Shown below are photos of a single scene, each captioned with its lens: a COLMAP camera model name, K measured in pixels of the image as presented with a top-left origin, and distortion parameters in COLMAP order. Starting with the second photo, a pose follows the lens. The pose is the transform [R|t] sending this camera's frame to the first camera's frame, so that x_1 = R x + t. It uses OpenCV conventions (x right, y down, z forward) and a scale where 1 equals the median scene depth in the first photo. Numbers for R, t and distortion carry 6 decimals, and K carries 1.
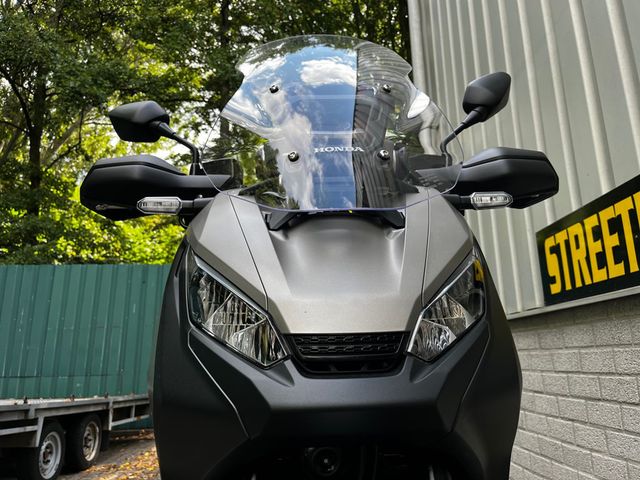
lens RADIAL K [[485.8, 0, 330.1], [0, 485.8, 244.9], [0, 0, 1]] dist [0.072223, -0.115145]
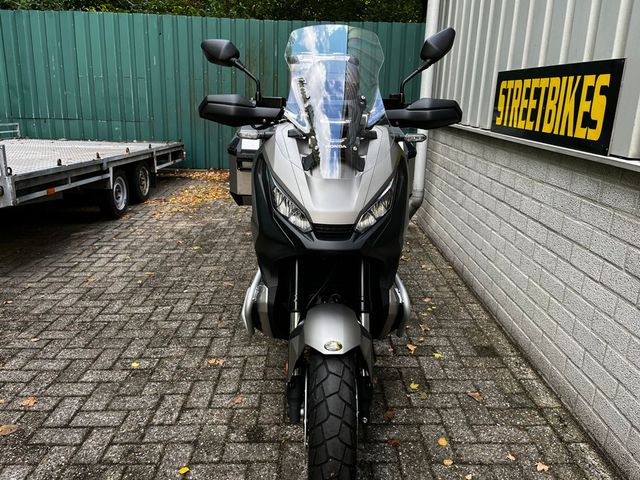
lens RADIAL K [[487.1, 0, 320.0], [0, 487.1, 240.0], [0, 0, 1]] dist [0.058241, -0.060903]
pose [[0.998065, 0.060576, -0.014004, 0.001003], [-0.045454, 0.864592, 0.500414, -0.284752], [0.042421, -0.498809, 0.865673, -0.369941]]
